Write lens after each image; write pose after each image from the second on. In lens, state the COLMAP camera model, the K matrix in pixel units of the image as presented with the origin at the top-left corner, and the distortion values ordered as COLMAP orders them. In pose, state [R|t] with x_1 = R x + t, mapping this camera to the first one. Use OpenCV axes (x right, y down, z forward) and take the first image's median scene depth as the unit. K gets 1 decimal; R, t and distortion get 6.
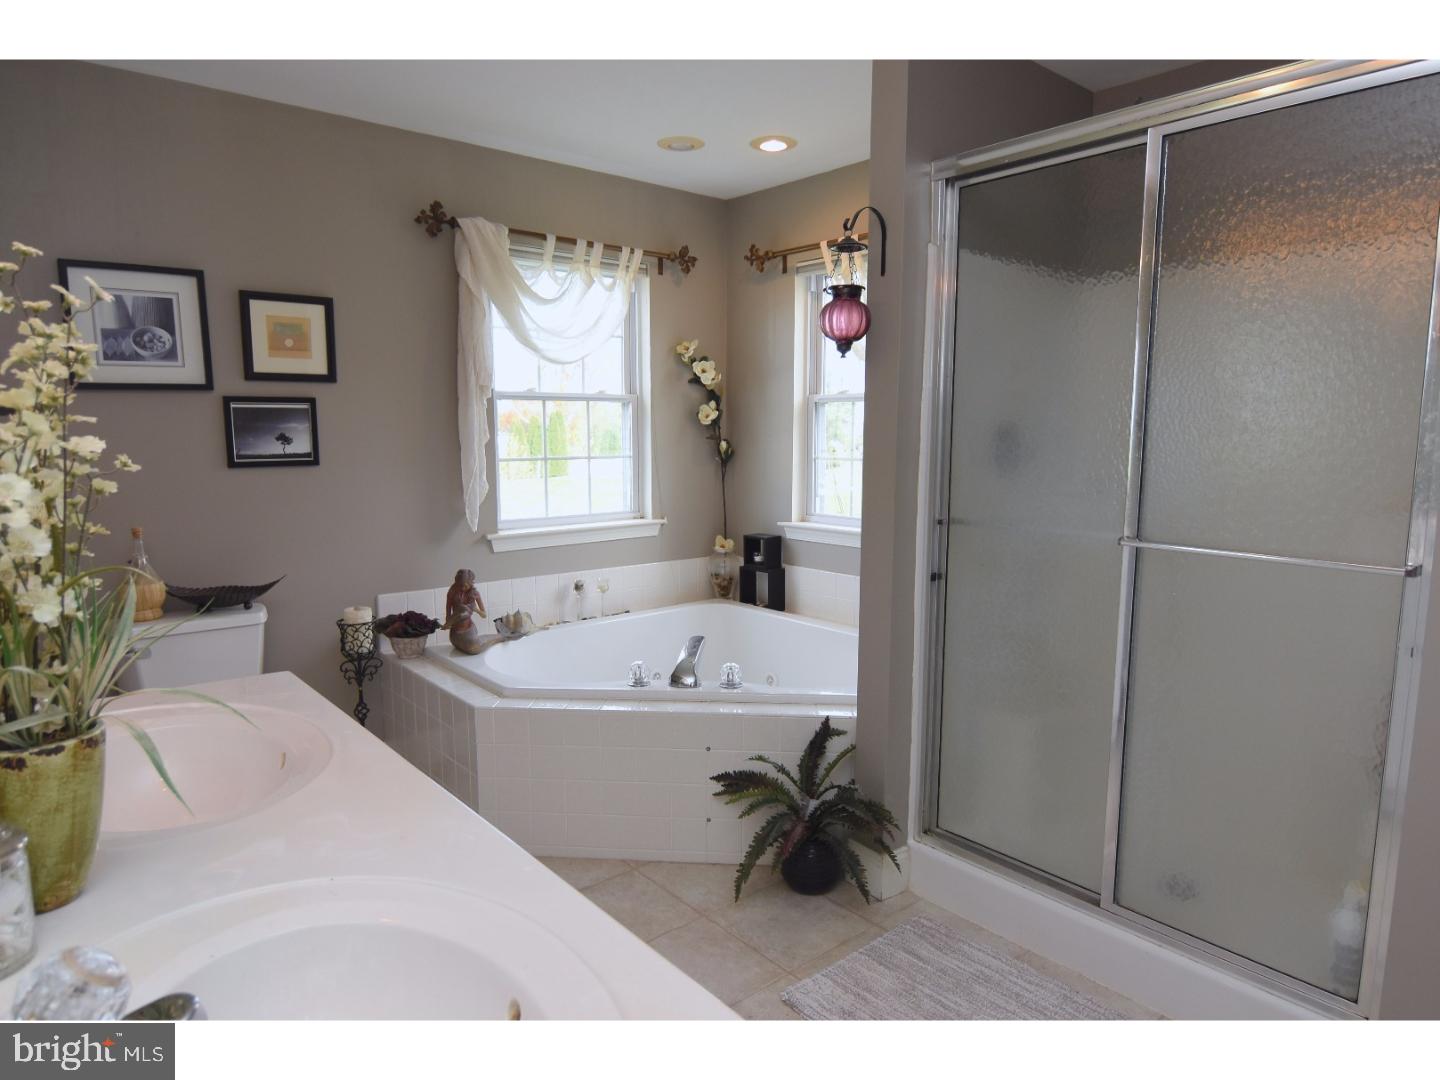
lens RADIAL K [[873.2, 0, 732.2], [0, 873.2, 535.3], [0, 0, 1]] dist [0.003634, -0.013398]
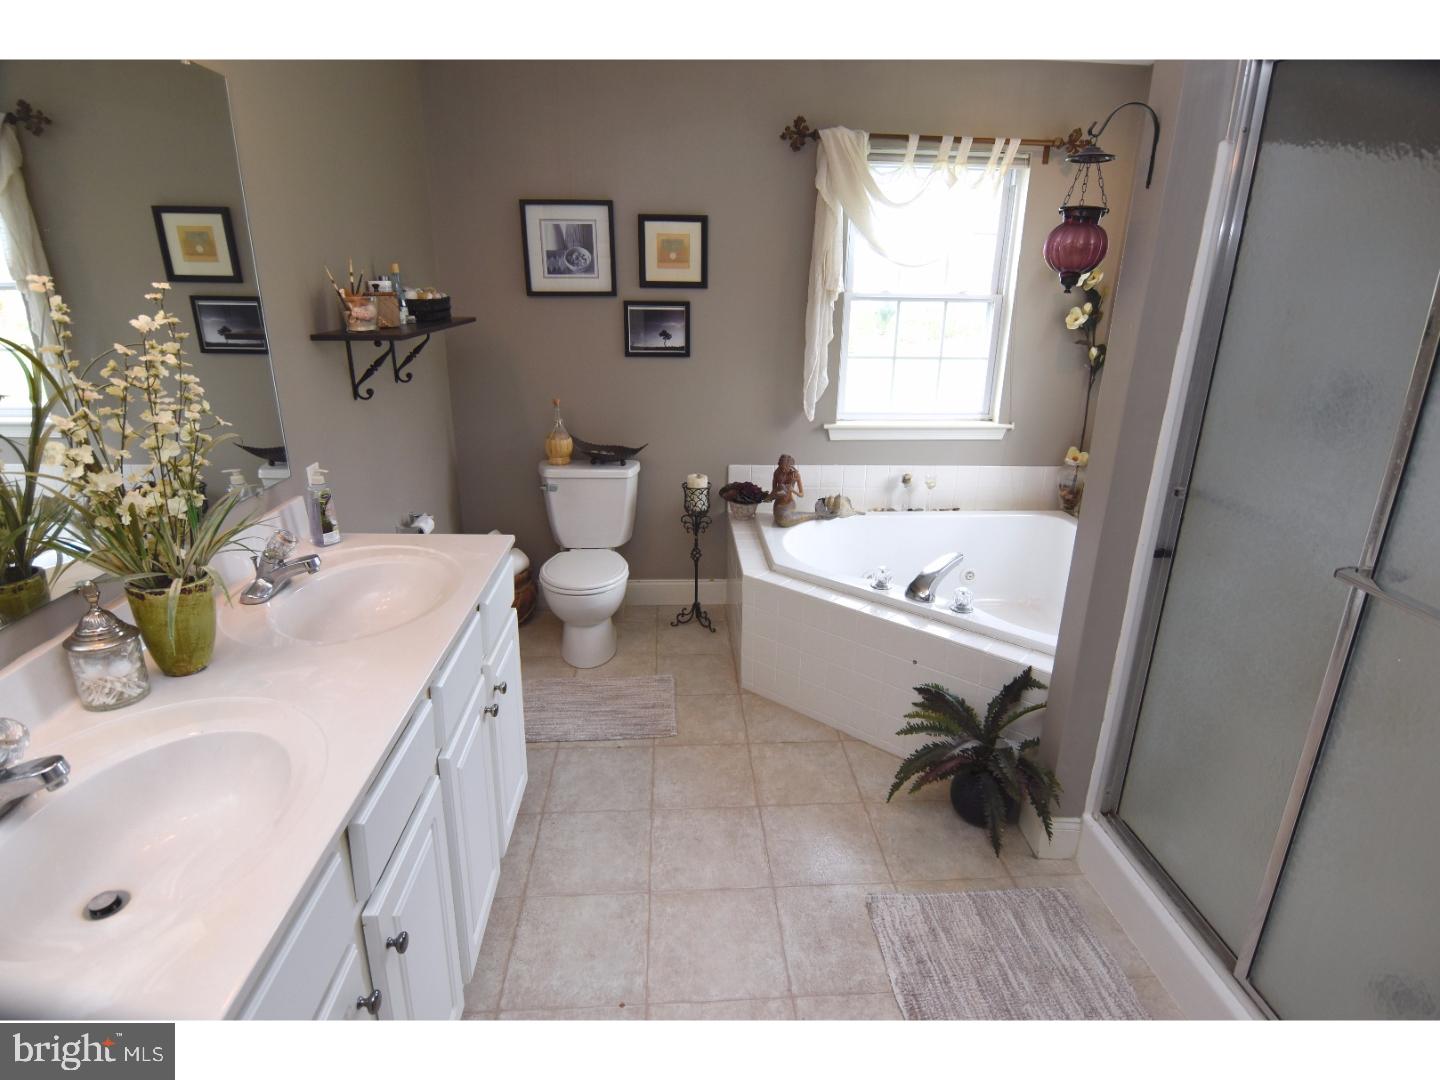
lens RADIAL K [[775.8, 0, 732.3], [0, 775.8, 538.3], [0, 0, 1]] dist [-0.002294, -0.003253]
pose [[0.804837, 0.200581, -0.558574, 0.252596], [-0.090385, 0.971605, 0.218664, -0.077094], [0.586573, -0.125502, 0.800113, 0.113073]]
